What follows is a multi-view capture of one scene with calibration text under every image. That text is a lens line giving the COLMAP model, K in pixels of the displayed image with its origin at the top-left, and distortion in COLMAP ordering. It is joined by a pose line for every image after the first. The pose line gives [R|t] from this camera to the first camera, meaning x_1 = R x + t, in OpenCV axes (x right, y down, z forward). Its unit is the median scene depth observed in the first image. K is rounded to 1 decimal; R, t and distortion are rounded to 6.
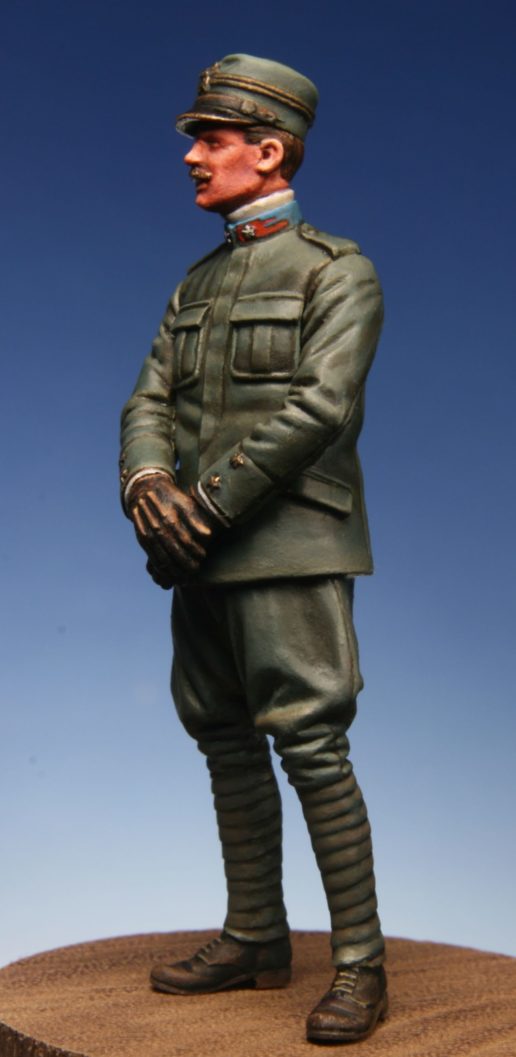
lens RADIAL K [[1504.3, 0, 258.0], [0, 1504.3, 528.5], [0, 0, 1]] dist [-0.014035, 0.016071]
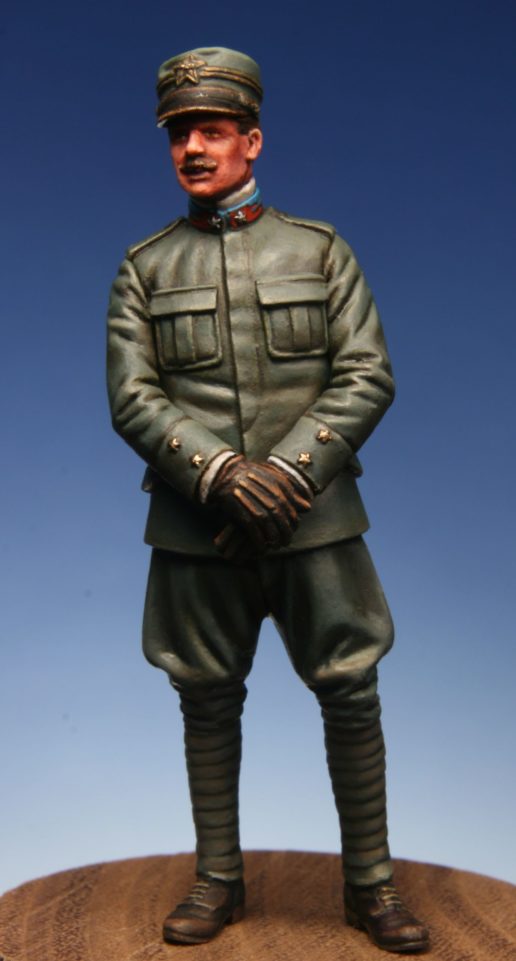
lens RADIAL K [[1373.7, 0, 258.0], [0, 1373.7, 480.5], [0, 0, 1]] dist [0.019240, -0.033409]
pose [[0.912300, -0.103566, 0.396211, -0.414049], [0.095848, 0.994620, 0.039289, -0.052605], [-0.398148, 0.002132, 0.917319, 0.114740]]
